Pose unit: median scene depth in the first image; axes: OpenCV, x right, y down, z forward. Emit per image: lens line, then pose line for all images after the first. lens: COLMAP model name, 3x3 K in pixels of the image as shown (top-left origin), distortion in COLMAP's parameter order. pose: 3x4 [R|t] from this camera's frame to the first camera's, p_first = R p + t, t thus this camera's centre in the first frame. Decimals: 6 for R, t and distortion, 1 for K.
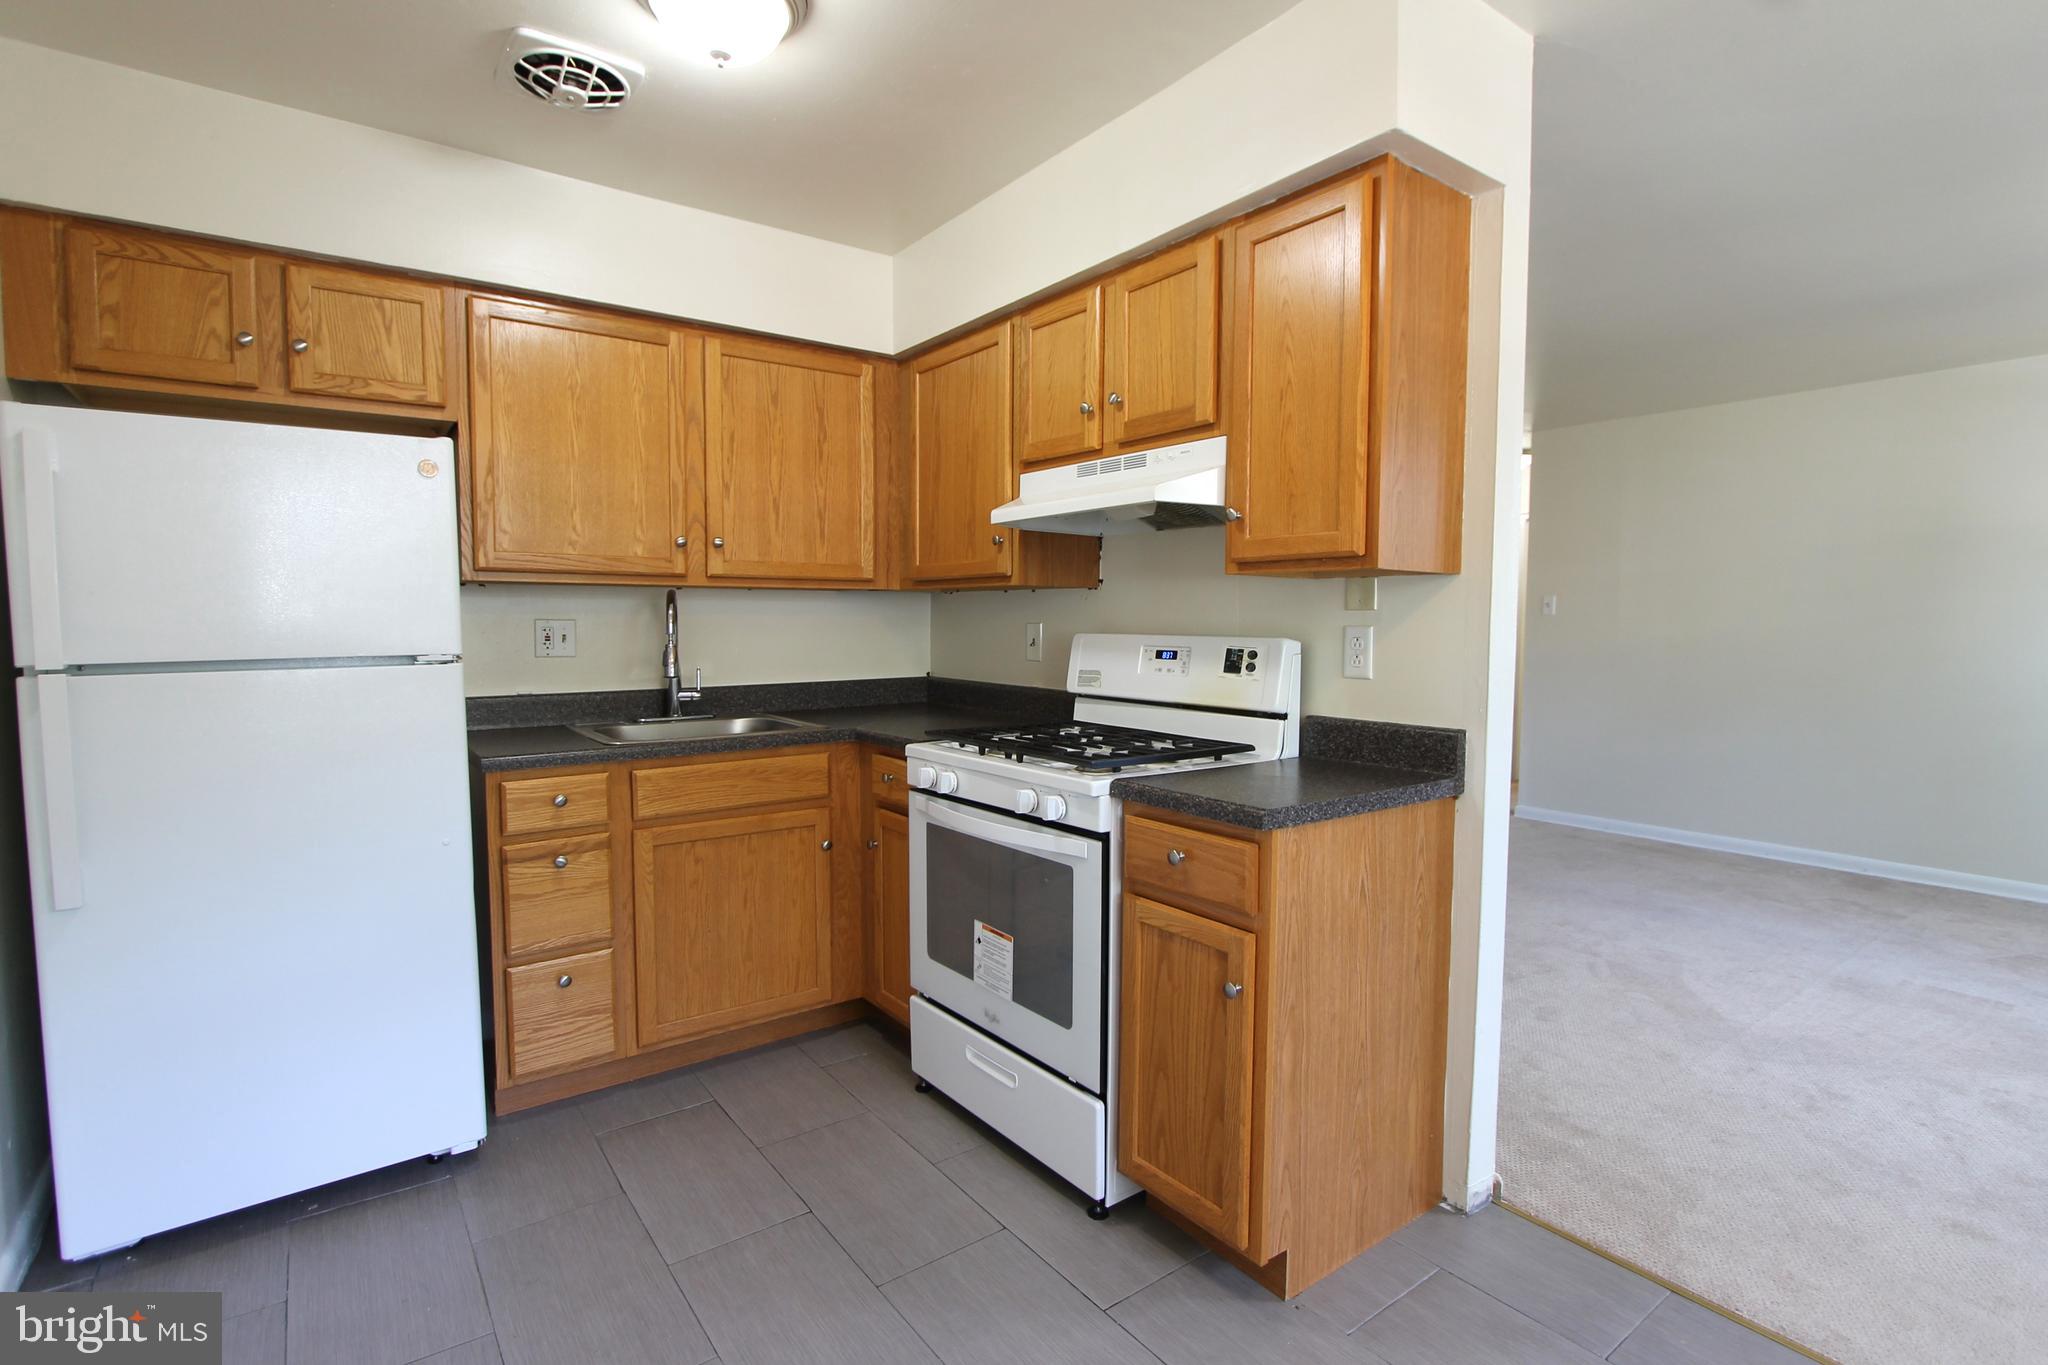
lens RADIAL K [[986.1, 0, 1032.2], [0, 986.1, 697.7], [0, 0, 1]] dist [-0.022241, 0.005706]
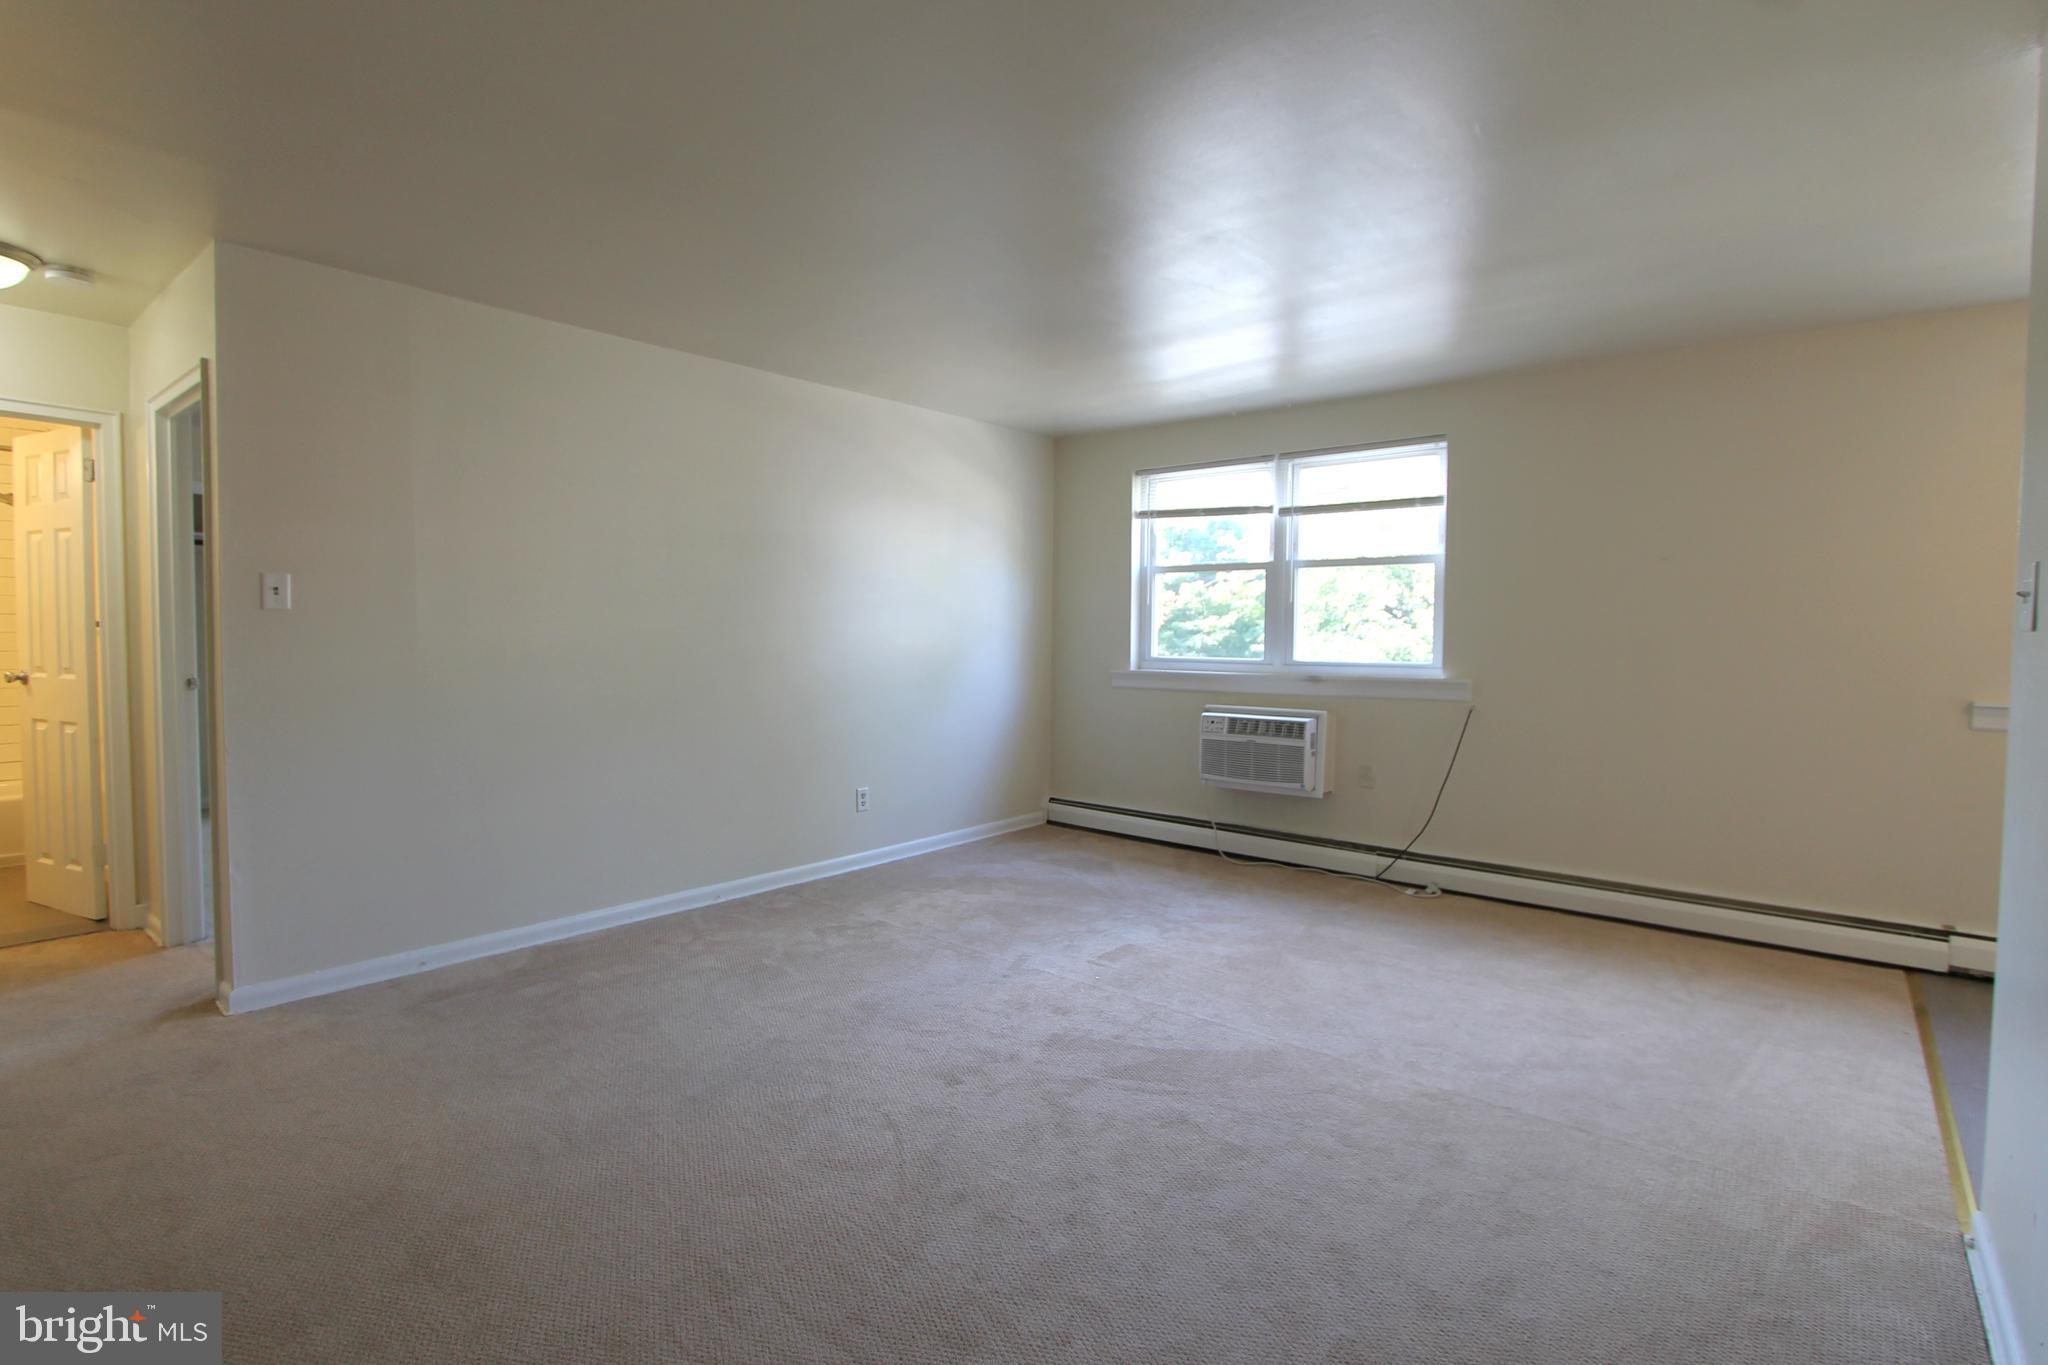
lens RADIAL K [[1006.0, 0, 1031.7], [0, 1006.0, 675.7], [0, 0, 1]] dist [-0.015728, 0.002187]
pose [[-0.238347, -0.043397, 0.970210, -0.242473], [0.065960, 0.995971, 0.060753, -0.151234], [-0.968938, 0.078475, -0.234524, 2.041118]]
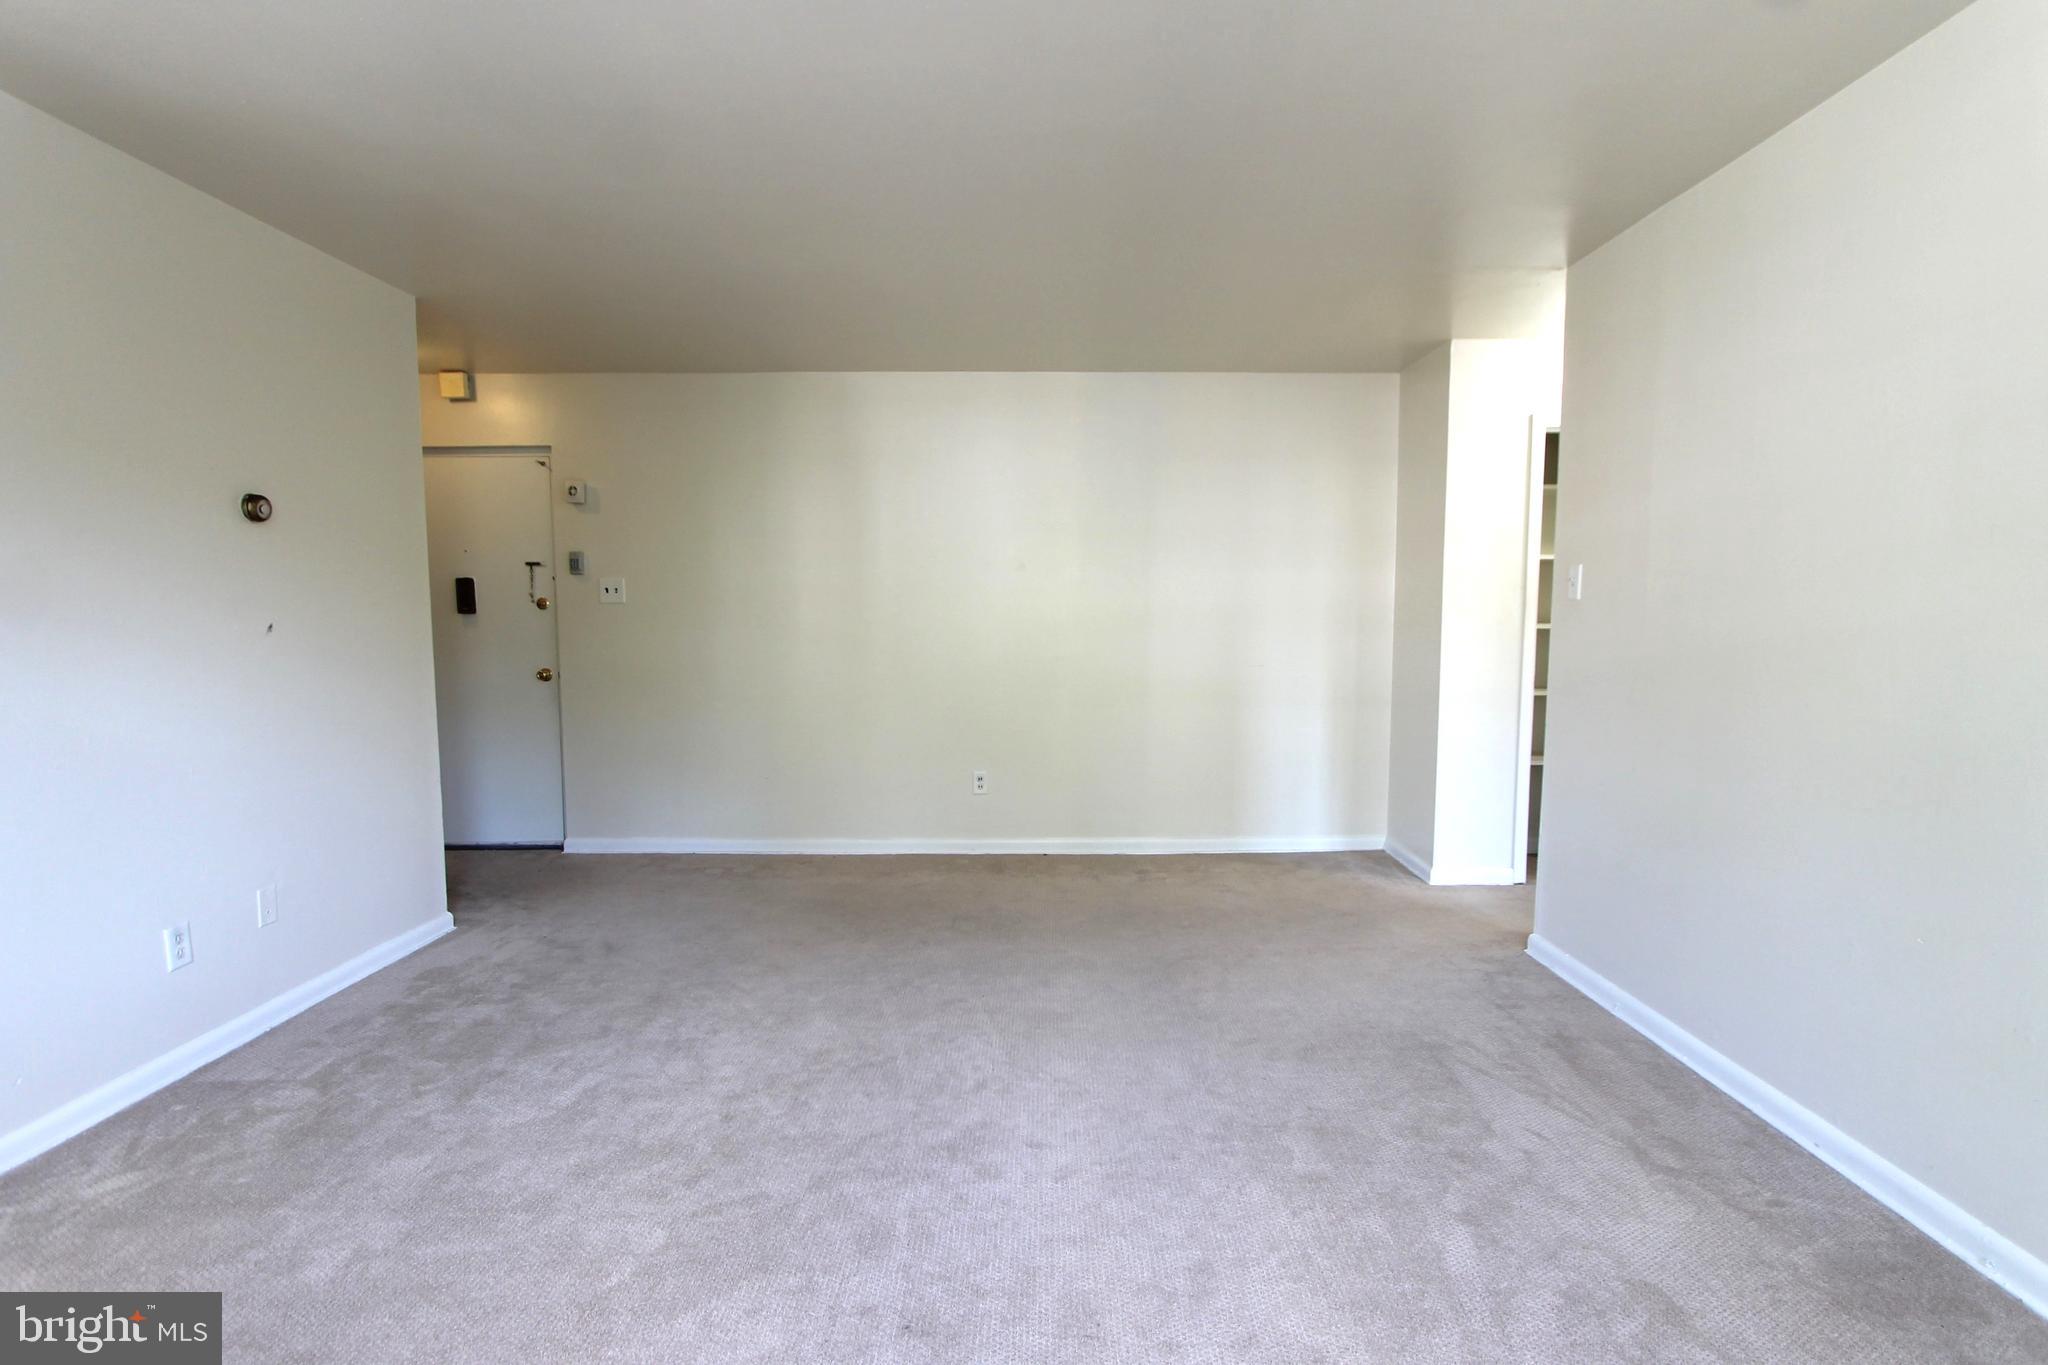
lens RADIAL K [[991.8, 0, 1034.3], [0, 991.8, 711.8], [0, 0, 1]] dist [-0.017603, 0.004340]
pose [[0.797413, 0.058197, -0.600622, 1.720526], [-0.046078, 0.998305, 0.035556, -0.075446], [0.601673, -0.000677, 0.798742, 1.041351]]
